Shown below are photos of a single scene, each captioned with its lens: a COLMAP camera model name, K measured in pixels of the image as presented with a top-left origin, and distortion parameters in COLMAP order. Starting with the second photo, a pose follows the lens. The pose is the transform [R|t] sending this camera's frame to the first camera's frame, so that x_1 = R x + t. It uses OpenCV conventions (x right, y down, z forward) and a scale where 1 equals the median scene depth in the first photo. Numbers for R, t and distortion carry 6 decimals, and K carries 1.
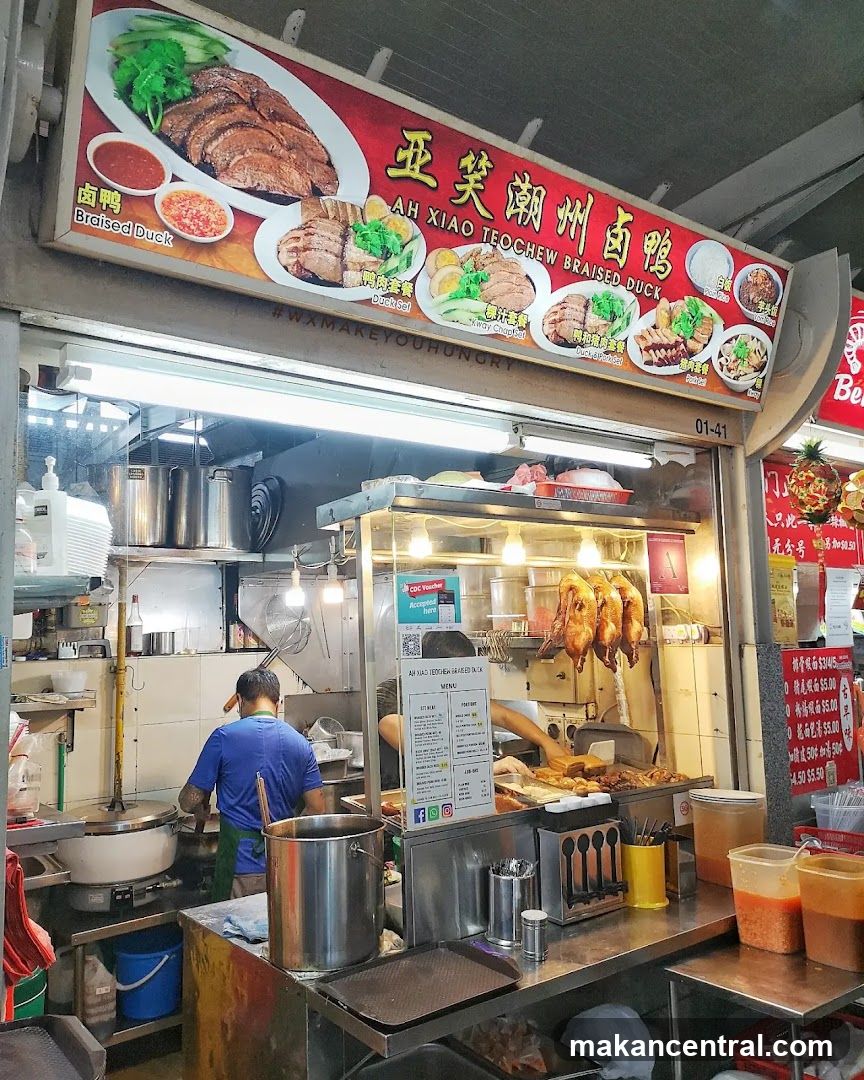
lens RADIAL K [[889.4, 0, 432.0], [0, 889.4, 540.0], [0, 0, 1]] dist [0.066191, -0.087126]
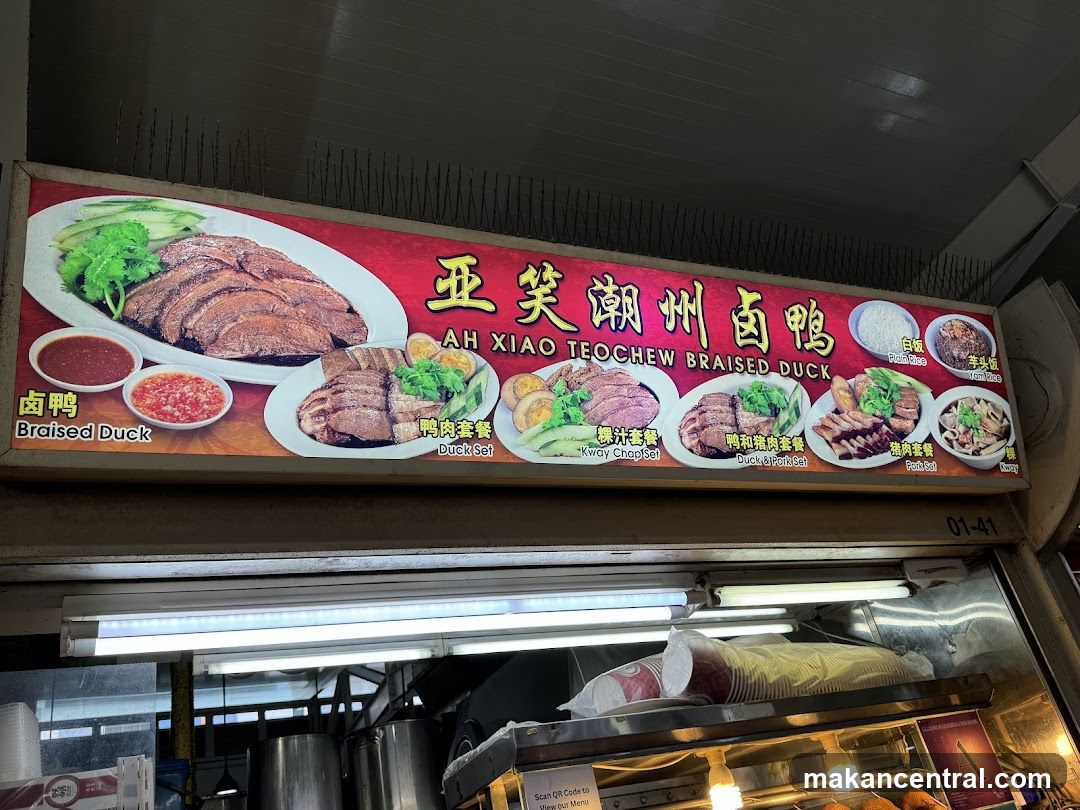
lens RADIAL K [[902.3, 0, 532.0], [0, 902.3, 396.2], [0, 0, 1]] dist [0.185573, -0.403942]
pose [[0.958152, -0.258361, -0.123264, 0.113254], [0.190857, 0.897495, -0.397588, 0.019707], [0.213350, 0.357424, 0.909247, 0.250068]]
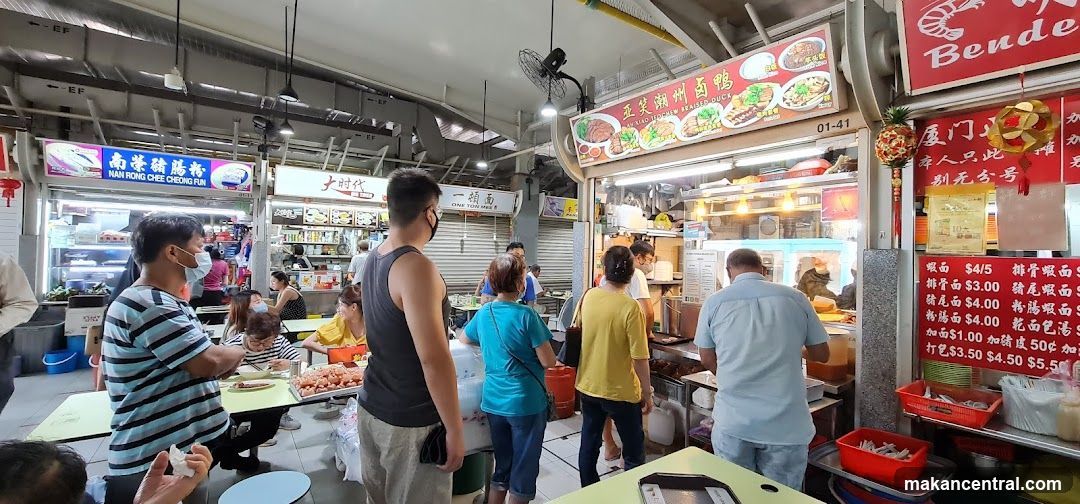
lens RADIAL K [[445.4, 0, 540.5], [0, 445.4, 236.8], [0, 0, 1]] dist [-0.001380, -0.000274]
pose [[-0.053110, -0.007505, -0.998560, 1.674600], [0.088317, 0.996018, -0.012183, 0.071847], [0.994676, -0.088837, -0.052236, 0.630793]]
